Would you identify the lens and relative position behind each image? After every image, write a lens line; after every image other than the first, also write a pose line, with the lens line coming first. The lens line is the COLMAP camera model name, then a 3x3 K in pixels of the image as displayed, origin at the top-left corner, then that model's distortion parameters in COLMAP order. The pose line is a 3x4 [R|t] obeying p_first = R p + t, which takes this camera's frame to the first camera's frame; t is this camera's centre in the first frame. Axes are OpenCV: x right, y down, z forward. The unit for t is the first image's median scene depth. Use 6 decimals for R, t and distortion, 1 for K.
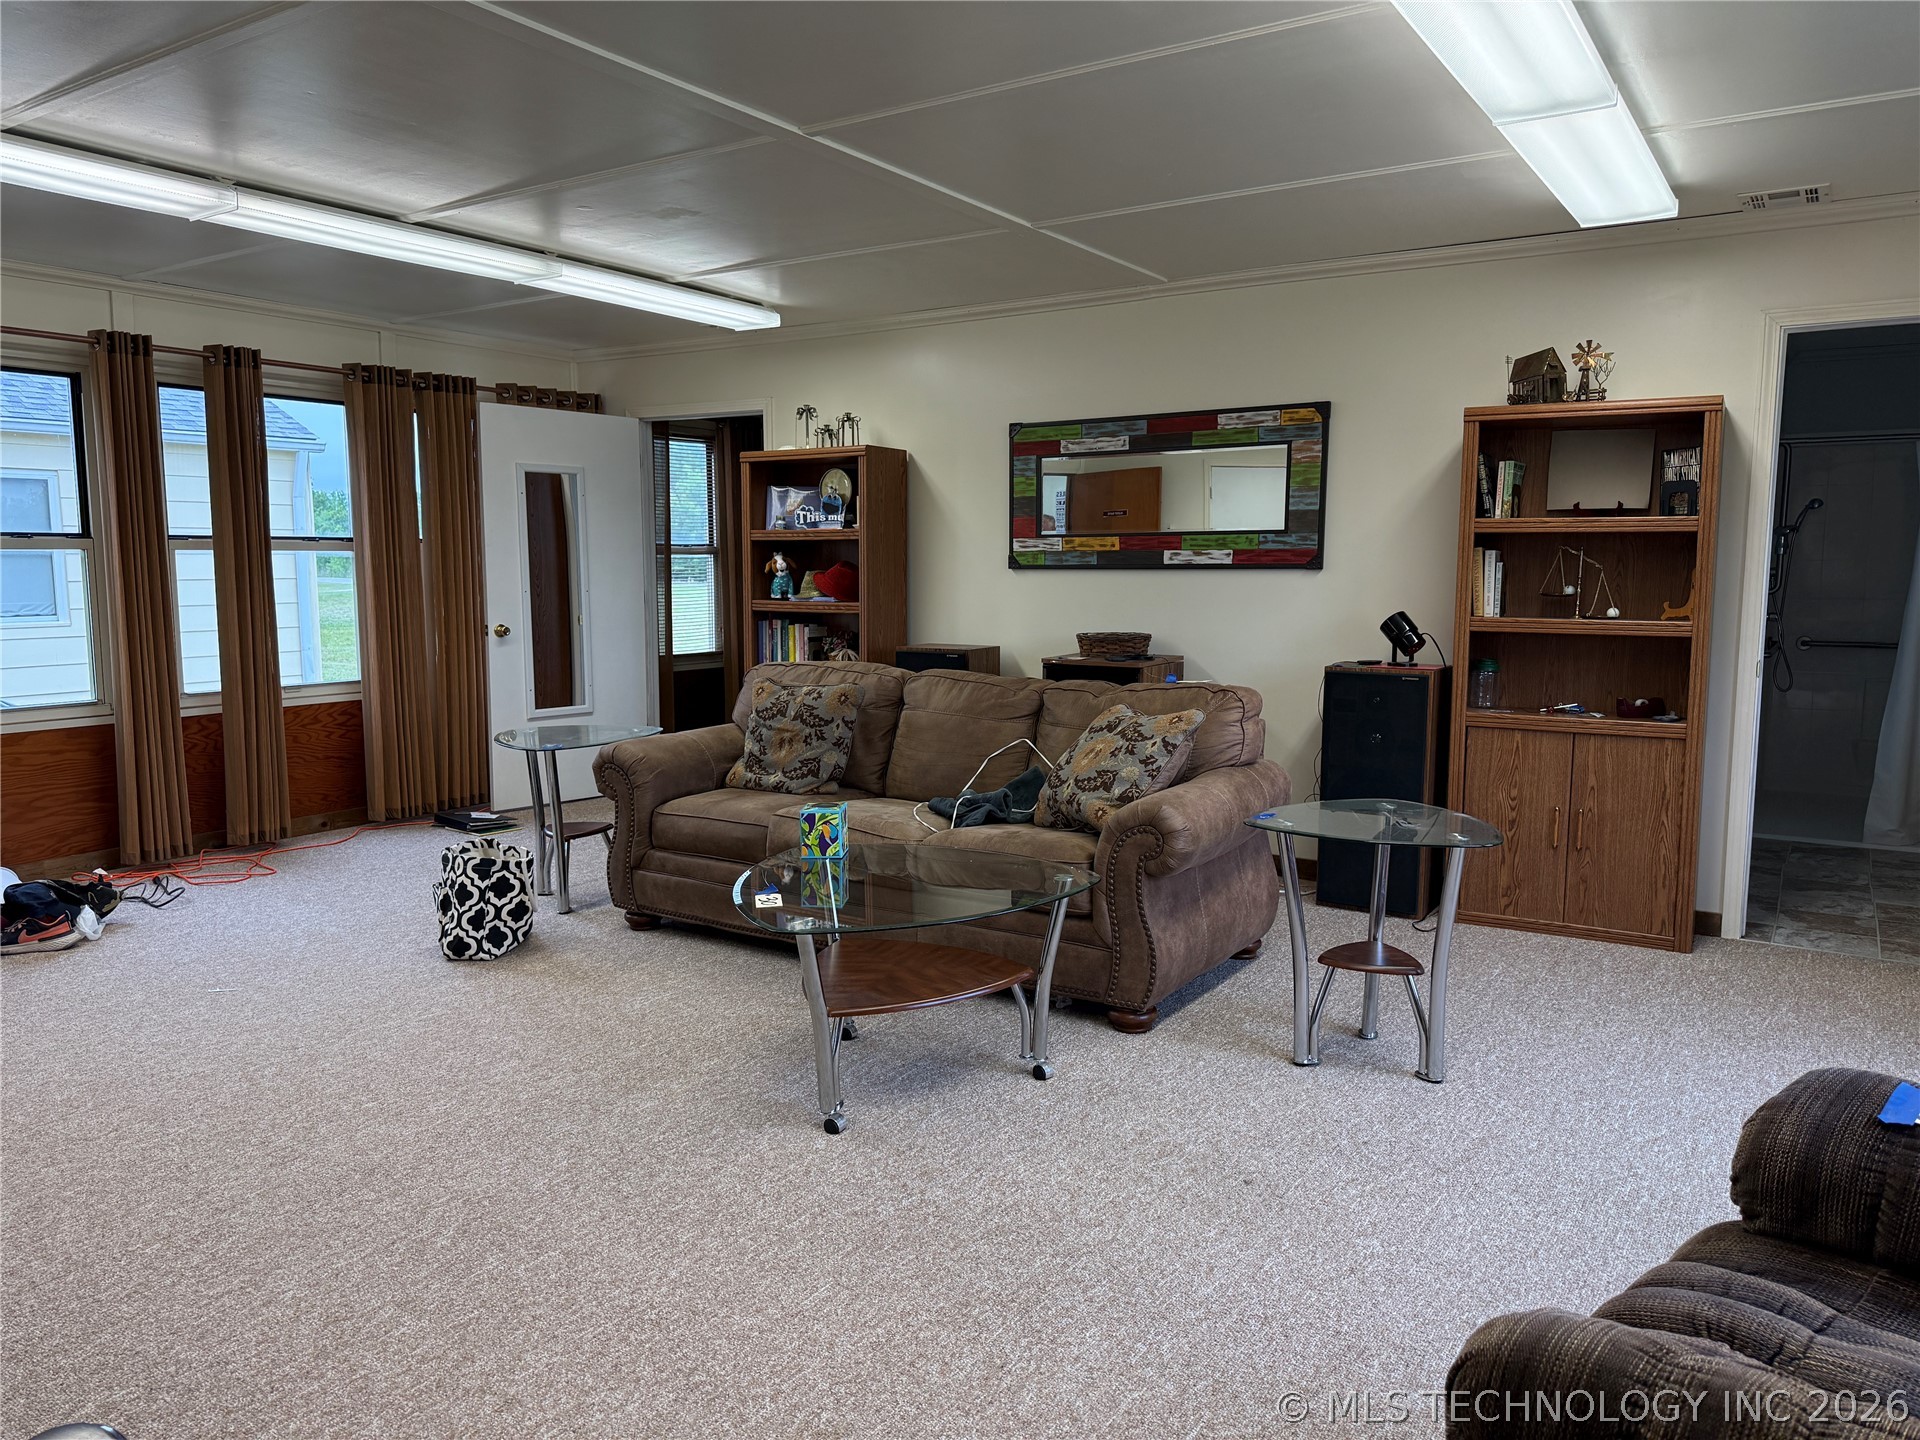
lens RADIAL K [[1347.4, 0, 951.6], [0, 1347.4, 722.2], [0, 0, 1]] dist [0.062791, -0.071527]
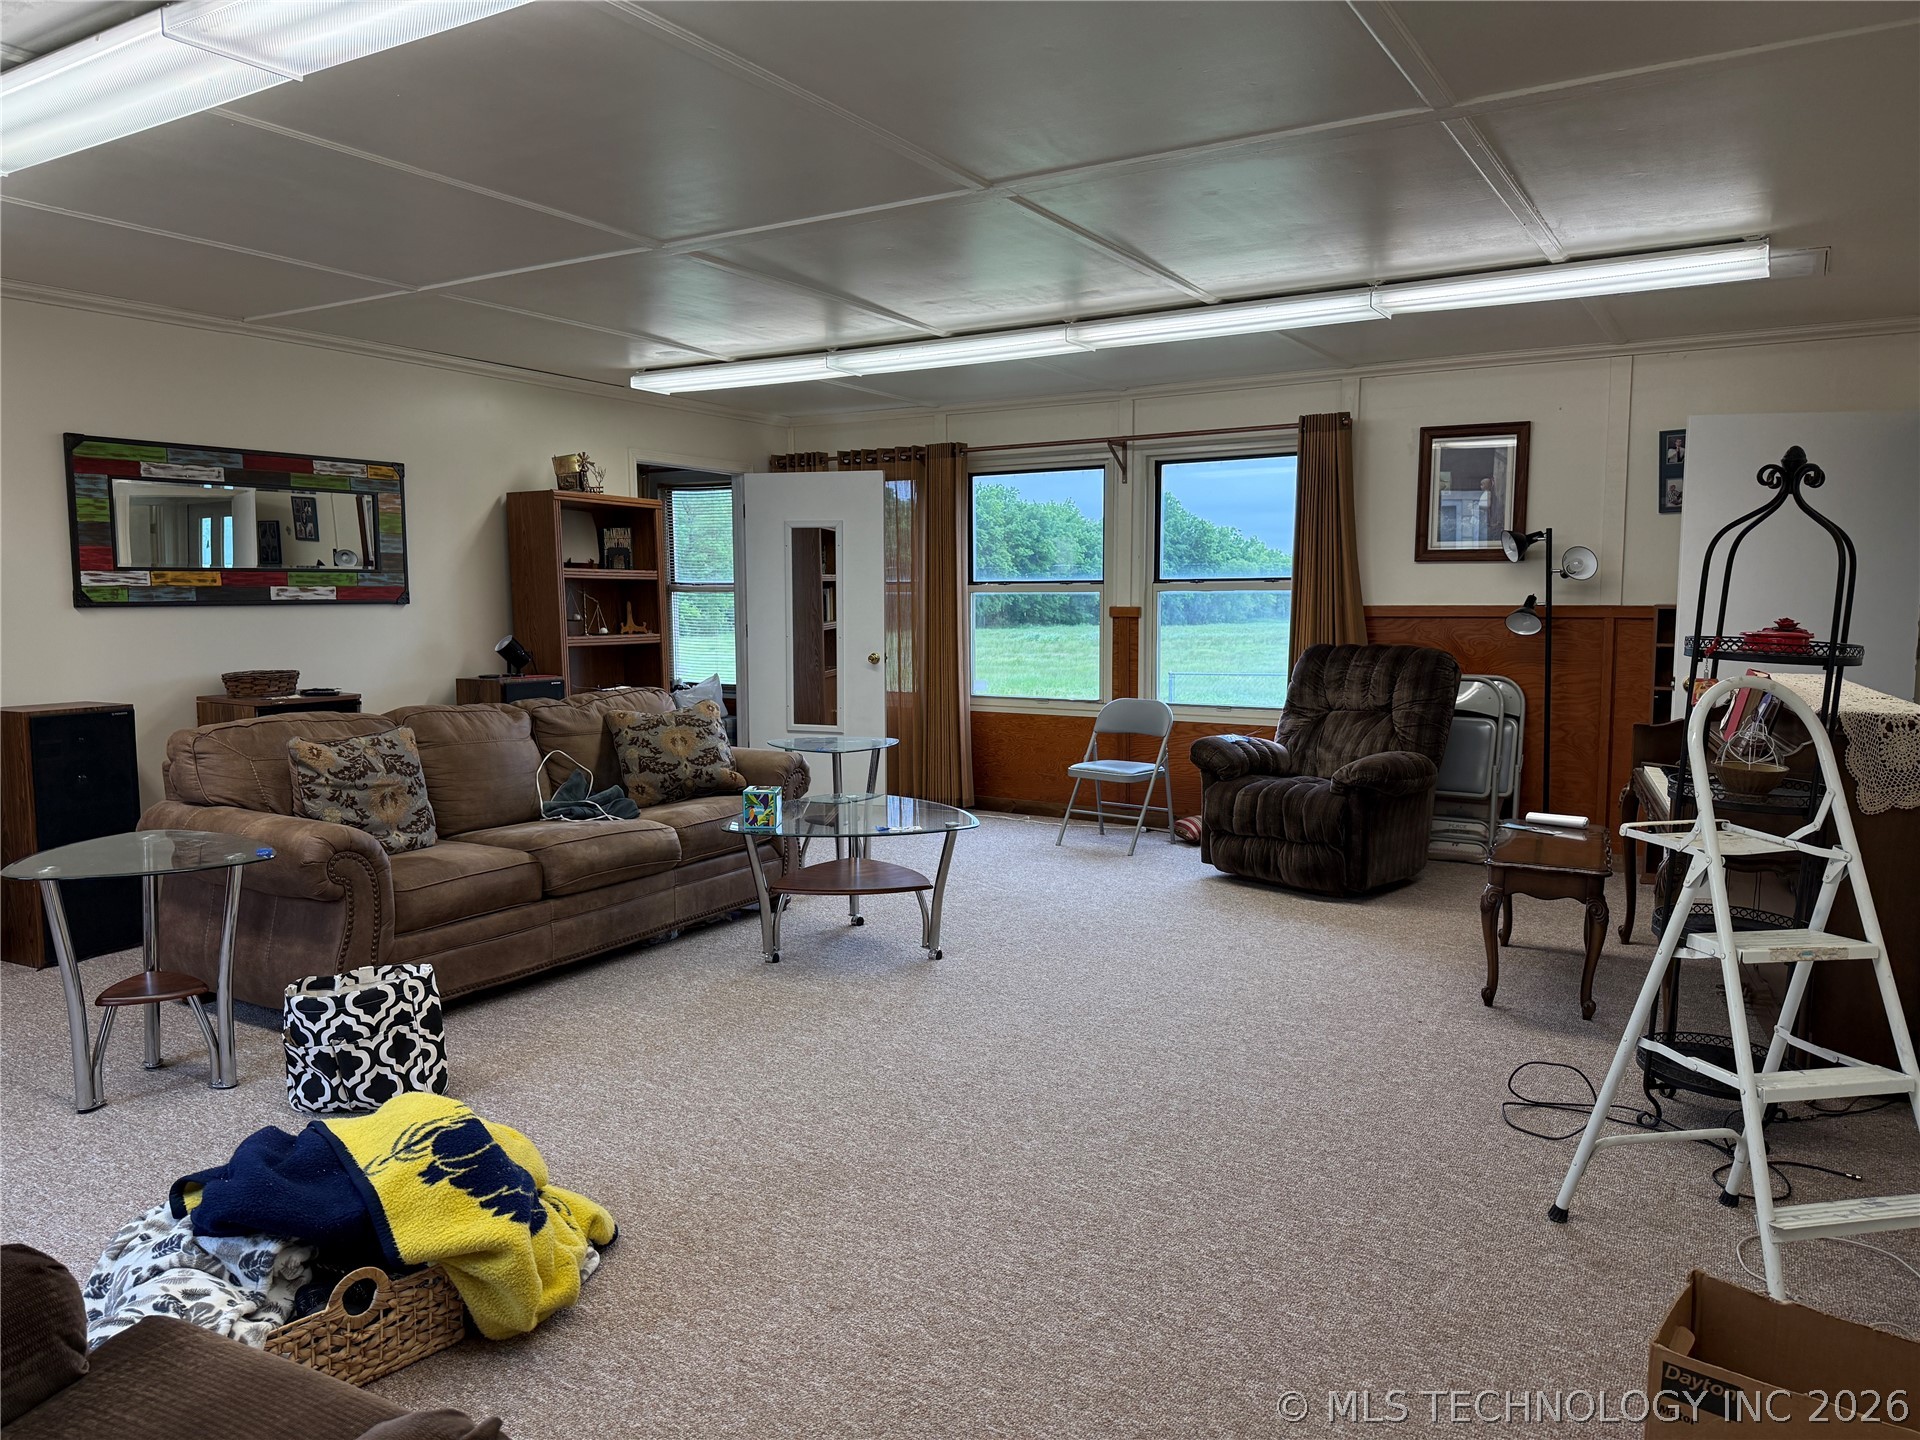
lens RADIAL K [[1347.4, 0, 949.5], [0, 1347.4, 725.4], [0, 0, 1]] dist [0.062791, -0.071527]
pose [[-0.014100, -0.098208, 0.995066, -0.869816], [0.120234, 0.987778, 0.099192, -0.065034], [-0.992645, 0.121040, -0.002120, 0.513528]]
